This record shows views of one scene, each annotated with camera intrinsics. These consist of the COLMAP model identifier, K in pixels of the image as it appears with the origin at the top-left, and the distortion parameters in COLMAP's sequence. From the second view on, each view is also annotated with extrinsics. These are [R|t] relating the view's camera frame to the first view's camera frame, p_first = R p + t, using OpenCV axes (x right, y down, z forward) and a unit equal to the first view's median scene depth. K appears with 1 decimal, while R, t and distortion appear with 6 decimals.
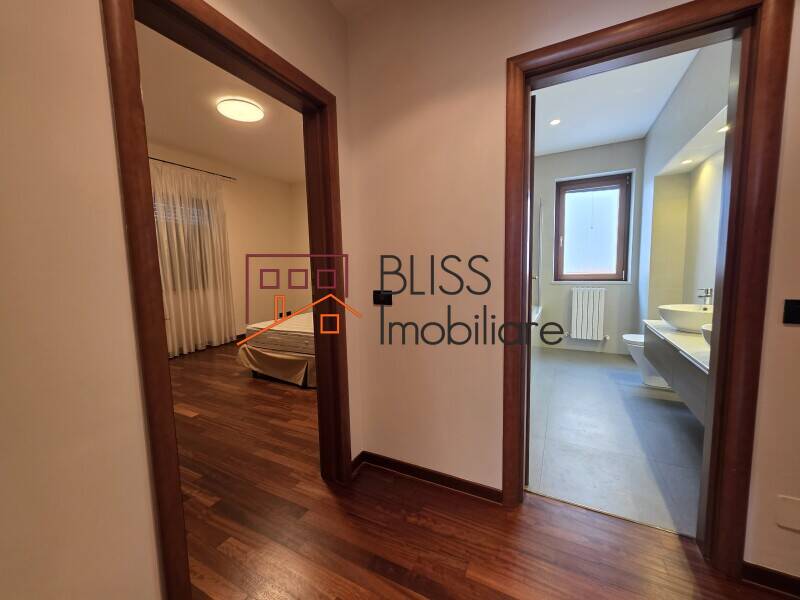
lens RADIAL K [[319.6, 0, 396.4], [0, 319.6, 297.5], [0, 0, 1]] dist [0.004448, 0.000552]
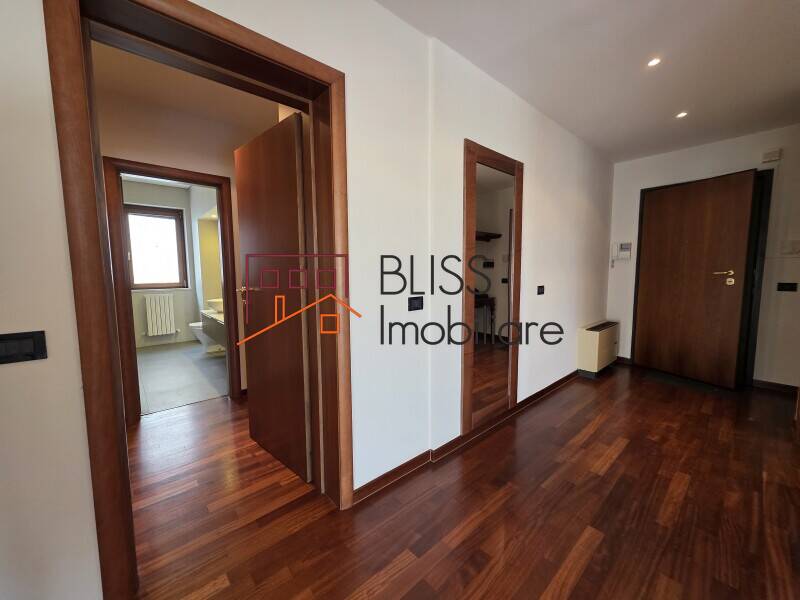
lens RADIAL K [[319.6, 0, 399.5], [0, 319.6, 301.7], [0, 0, 1]] dist [0.004448, 0.000552]
pose [[0.357029, -0.067172, 0.931675, -0.284877], [0.084476, 0.995646, 0.039412, 0.035480], [-0.930266, 0.064633, 0.361149, -0.398189]]
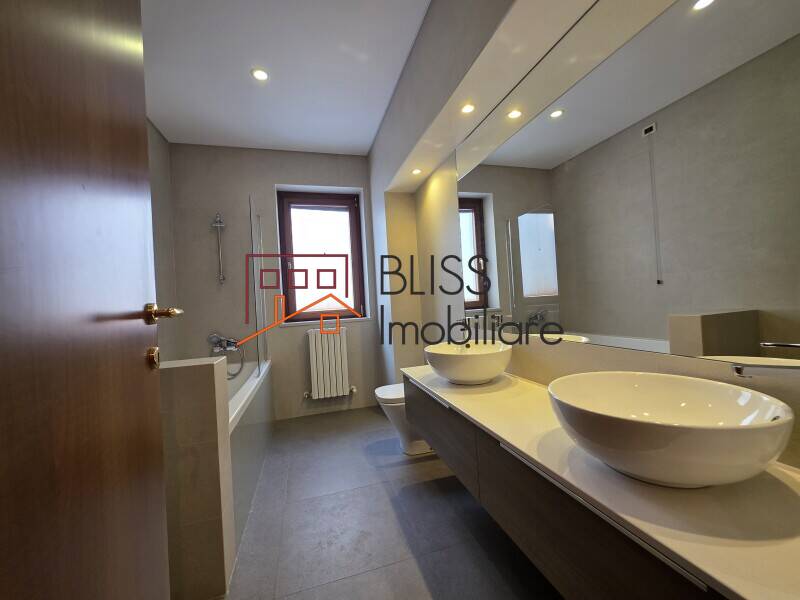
lens RADIAL K [[319.6, 0, 398.0], [0, 319.6, 297.6], [0, 0, 1]] dist [0.004448, 0.000552]
pose [[0.719003, -0.010588, 0.694927, 0.222053], [0.105664, 0.989926, -0.094243, -0.014624], [-0.686928, 0.141190, 0.712878, 0.381483]]
